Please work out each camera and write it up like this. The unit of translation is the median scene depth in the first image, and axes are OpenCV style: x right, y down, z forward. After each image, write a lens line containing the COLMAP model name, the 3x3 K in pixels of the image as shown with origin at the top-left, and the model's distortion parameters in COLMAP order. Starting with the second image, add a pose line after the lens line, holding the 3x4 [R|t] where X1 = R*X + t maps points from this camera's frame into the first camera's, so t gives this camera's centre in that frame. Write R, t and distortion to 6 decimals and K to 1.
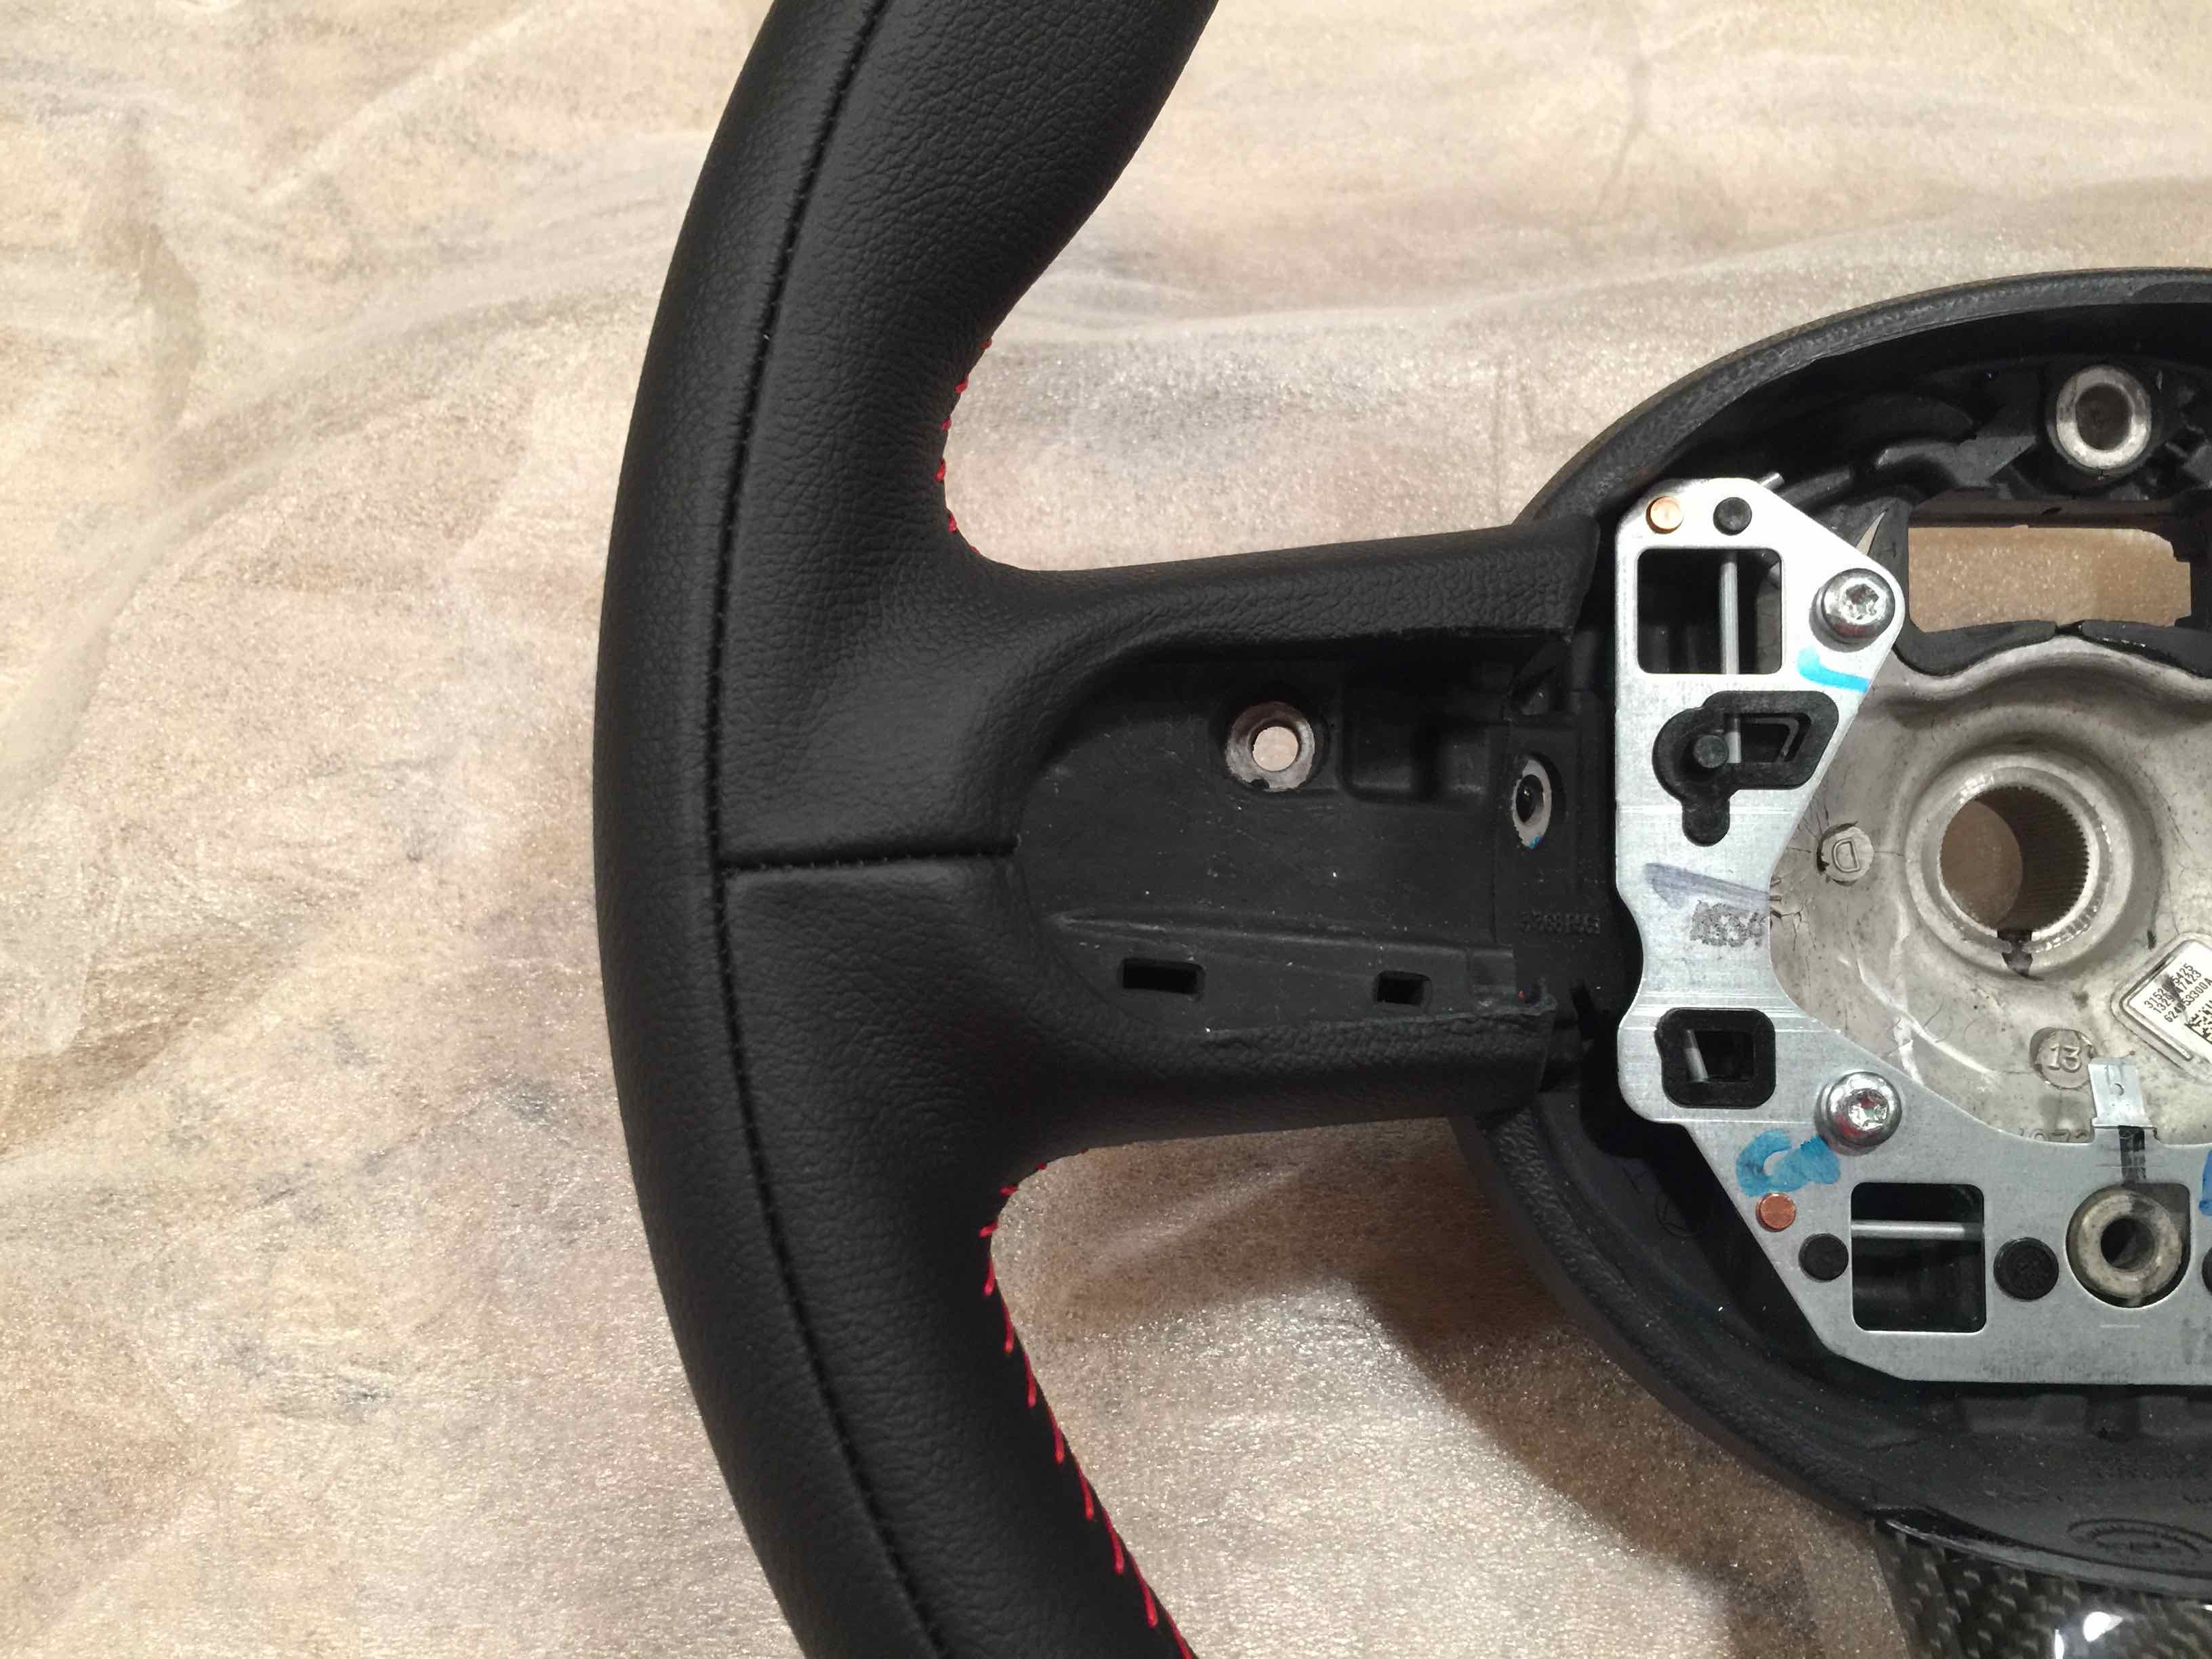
lens RADIAL K [[1723.4, 0, 1106.0], [0, 1723.4, 829.5], [0, 0, 1]] dist [0.064245, -0.086587]
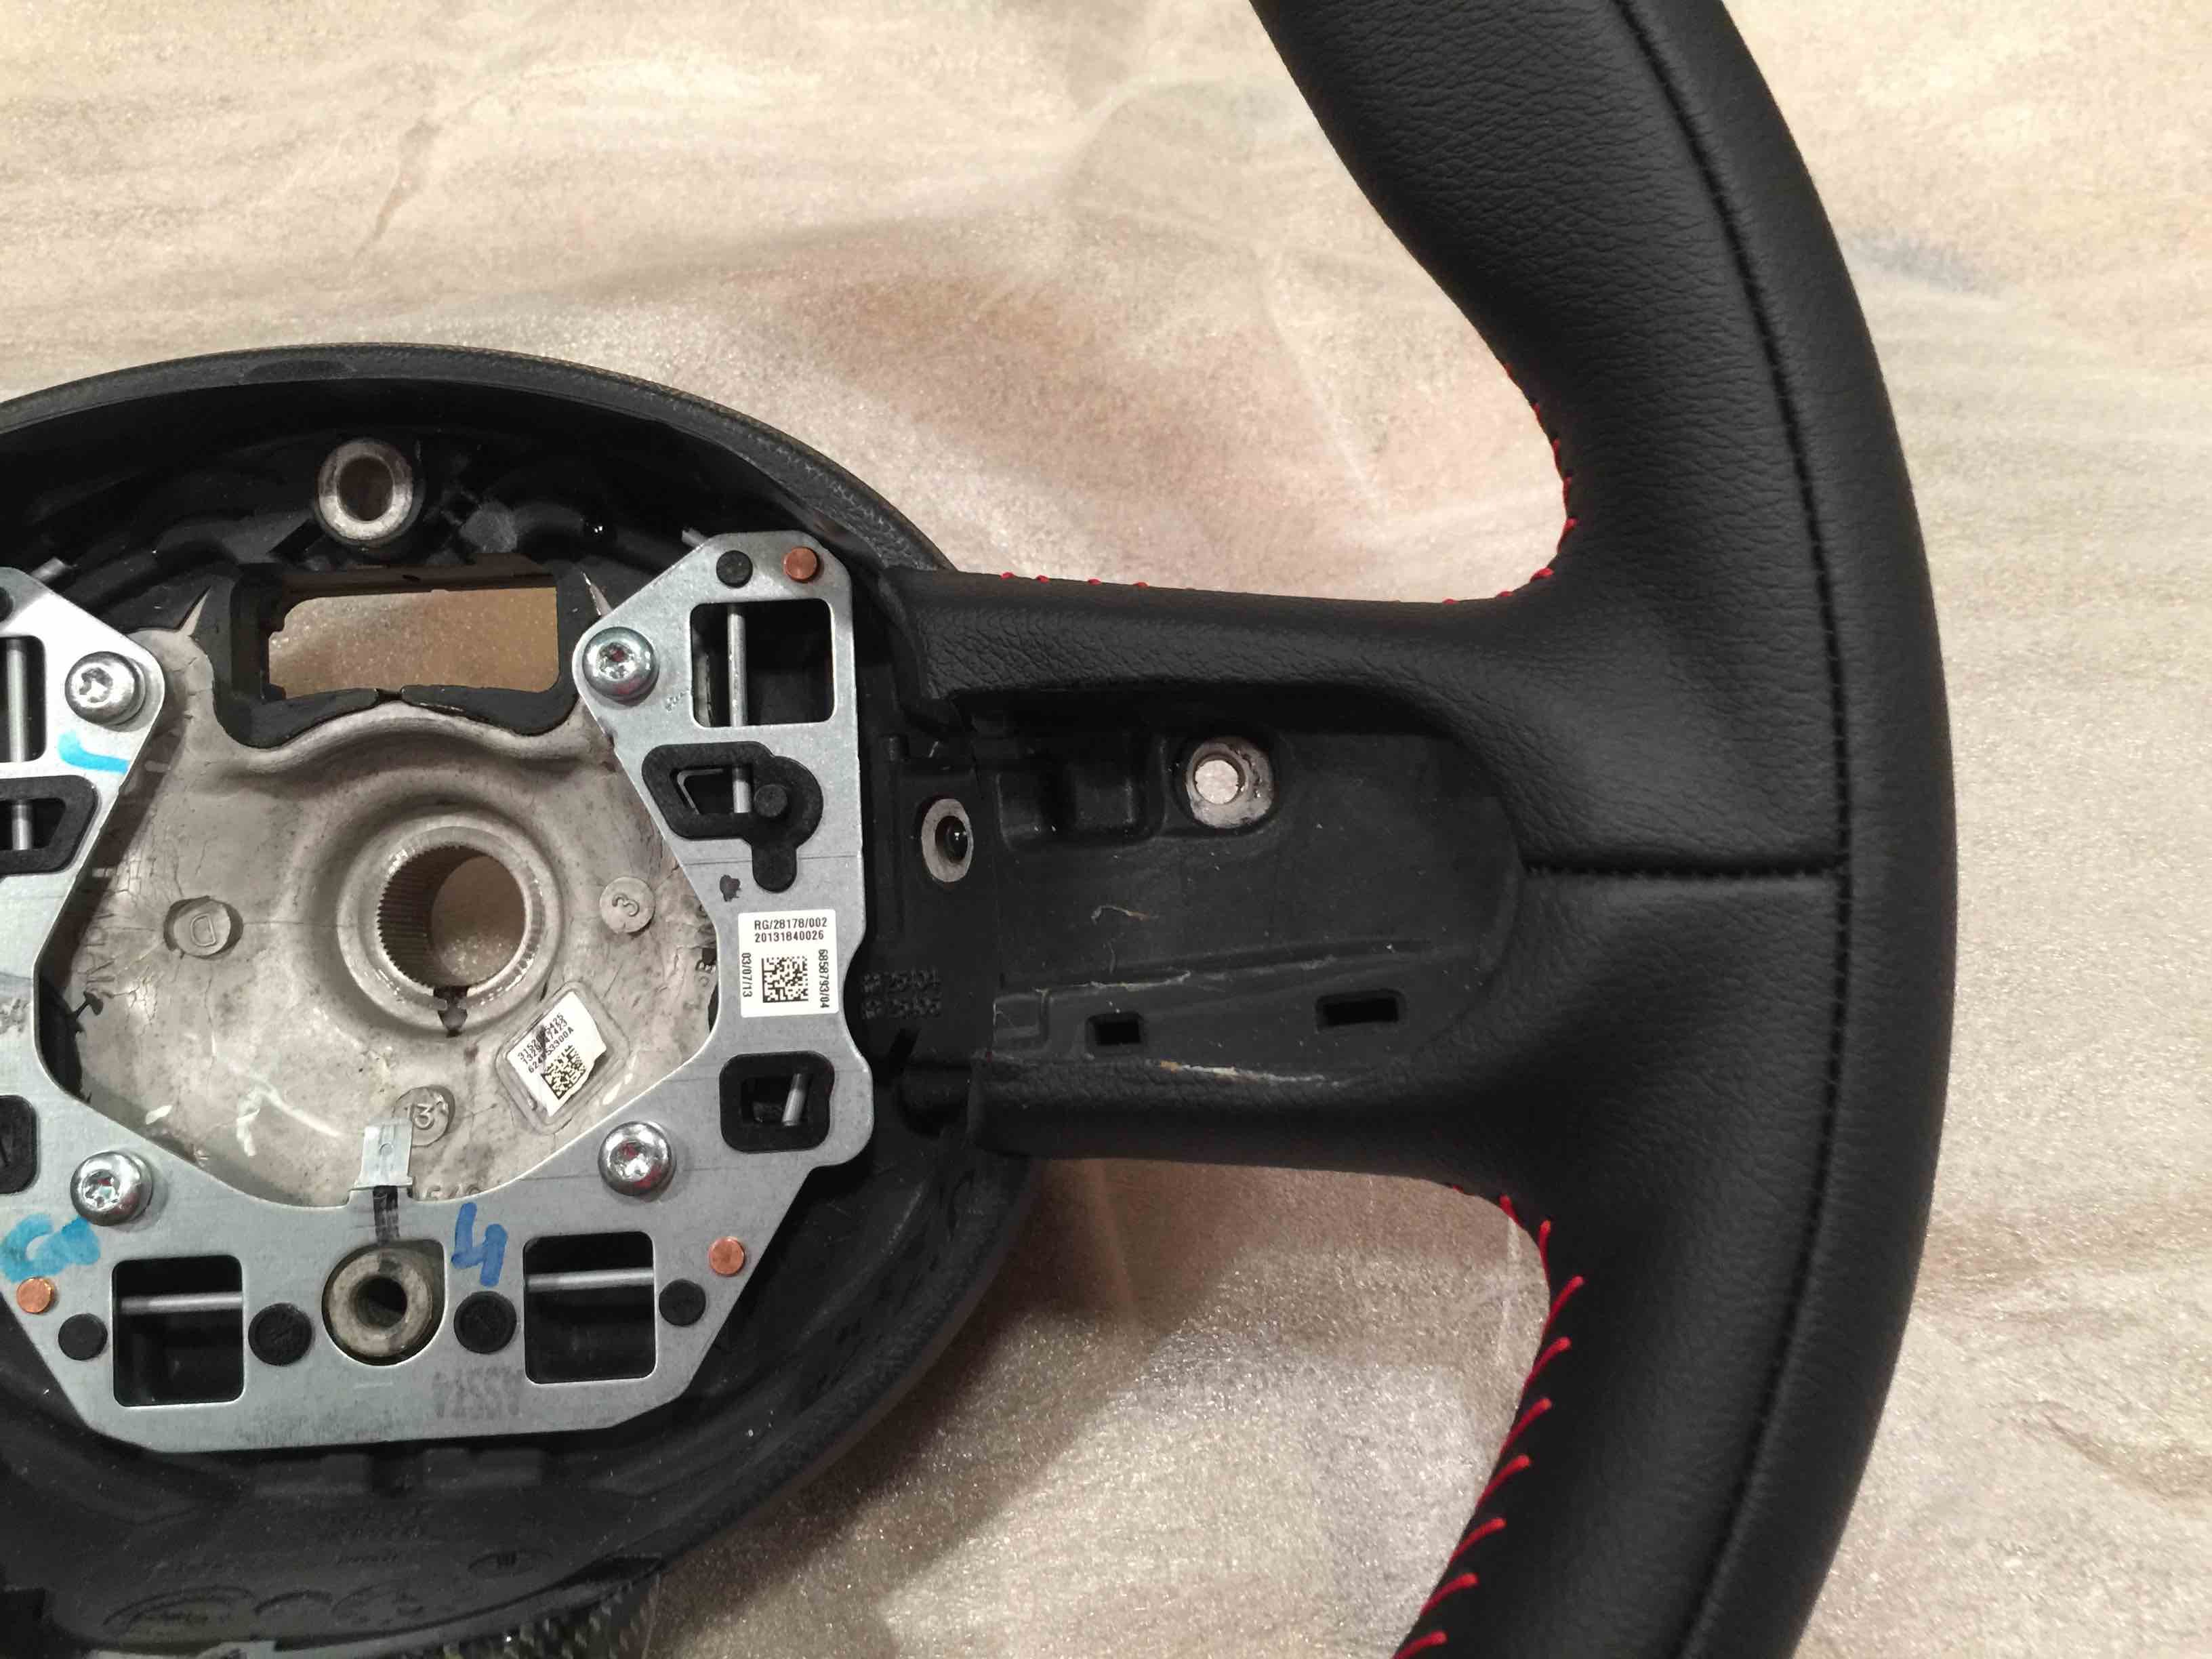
lens RADIAL K [[1723.4, 0, 1106.0], [0, 1723.4, 829.5], [0, 0, 1]] dist [0.064245, -0.086587]
pose [[0.997501, -0.060237, 0.036926, 0.969388], [0.060405, 0.998168, -0.003440, -0.008562], [-0.036651, 0.005662, 0.999312, -0.031224]]
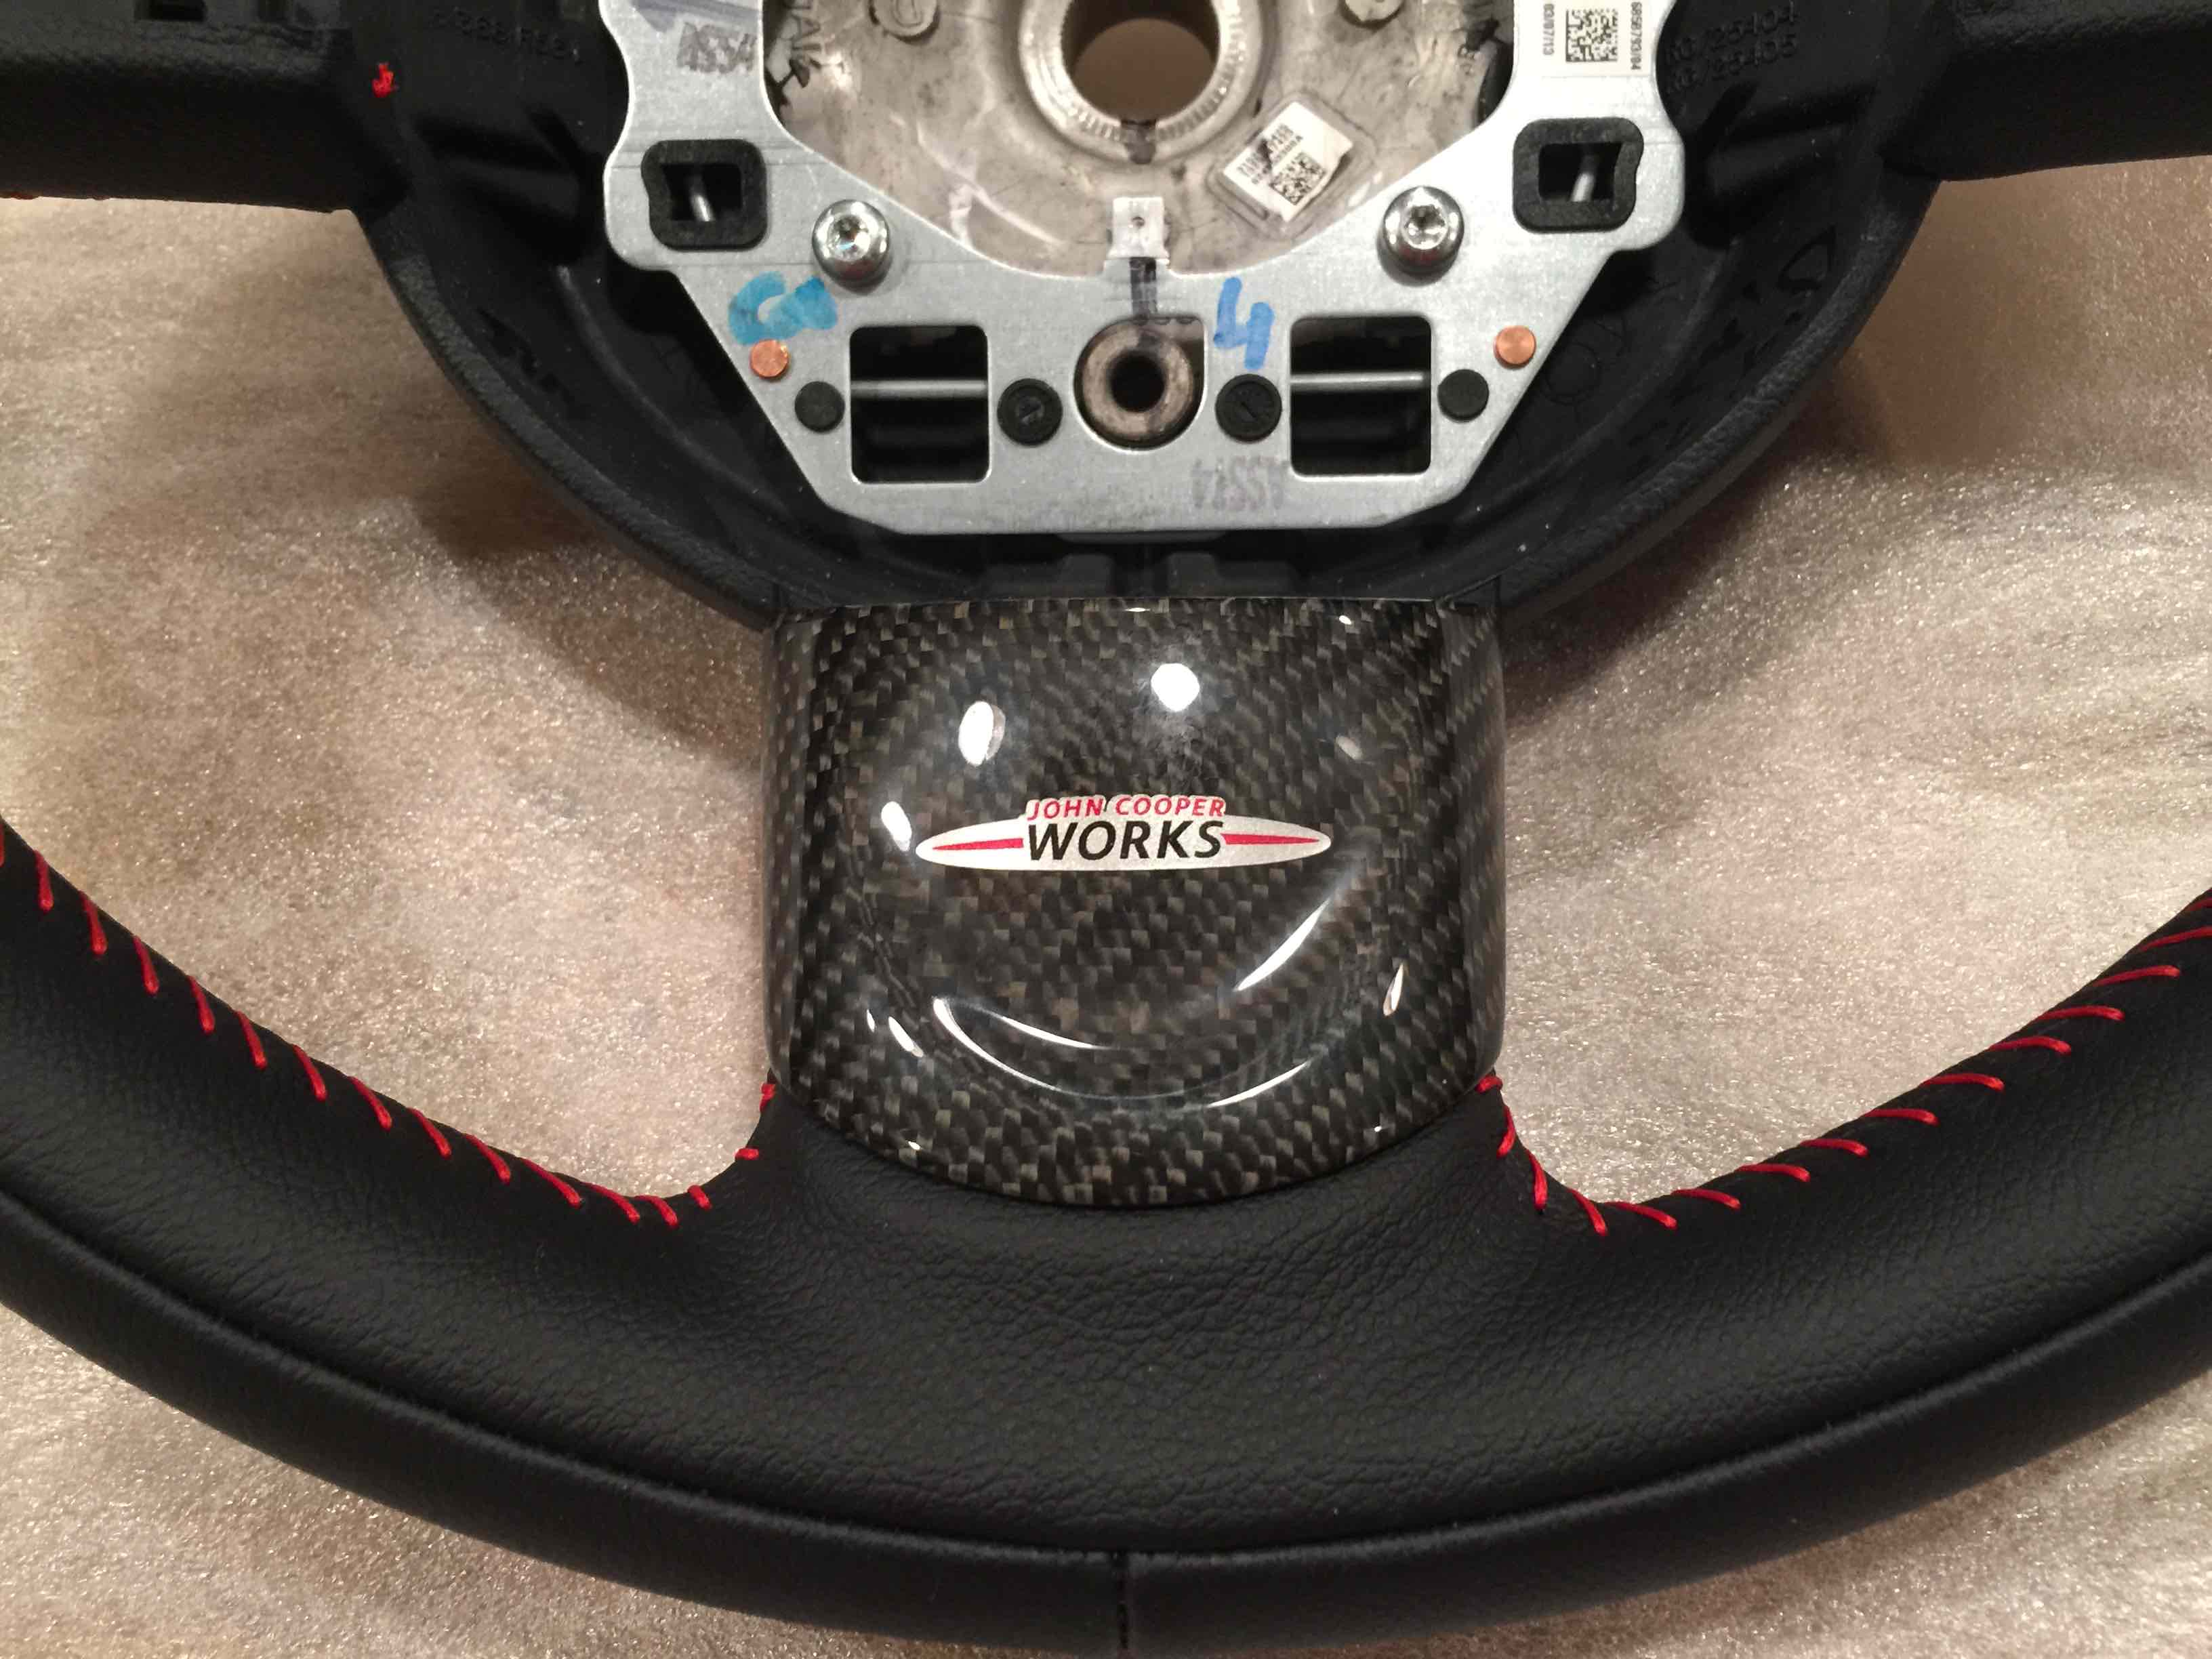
lens RADIAL K [[1742.5, 0, 1116.1], [0, 1742.5, 807.7], [0, 0, 1]] dist [0.065978, -0.106386]
pose [[0.999698, -0.020764, -0.013124, 0.572036], [0.022065, 0.993878, 0.108253, 0.356721], [0.010796, -0.108510, 0.994037, 0.036711]]
